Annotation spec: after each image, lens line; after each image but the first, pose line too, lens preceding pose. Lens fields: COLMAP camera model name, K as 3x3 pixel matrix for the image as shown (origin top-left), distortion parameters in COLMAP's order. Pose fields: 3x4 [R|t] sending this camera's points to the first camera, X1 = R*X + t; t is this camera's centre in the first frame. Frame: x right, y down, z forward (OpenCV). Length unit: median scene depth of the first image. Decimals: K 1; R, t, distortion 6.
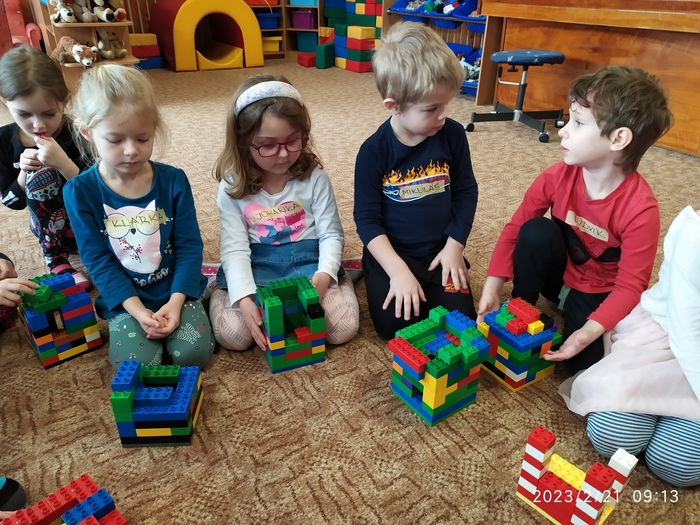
lens RADIAL K [[526.1, 0, 346.9], [0, 526.1, 264.6], [0, 0, 1]] dist [0.012457, -0.014906]
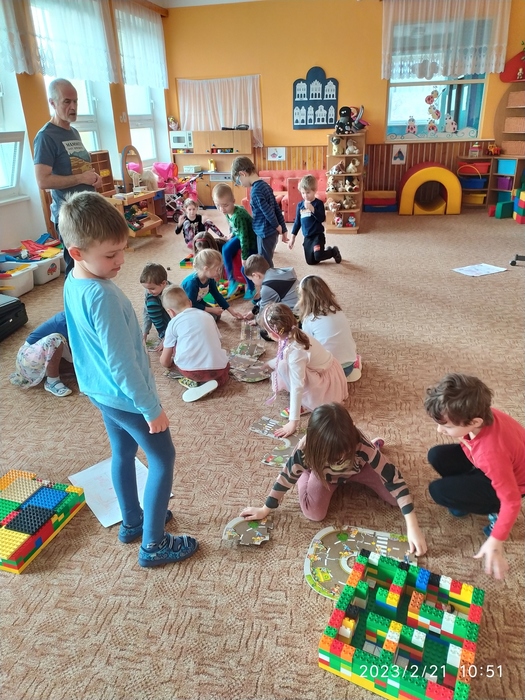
lens RADIAL K [[526.1, 0, 262.9], [0, 526.1, 349.6], [0, 0, 1]] dist [0.012457, -0.014906]
pose [[0.746163, 0.231419, -0.624249, 0.584262], [-0.276694, 0.960623, 0.025386, 0.141212], [0.605542, 0.153784, 0.780813, -0.581661]]
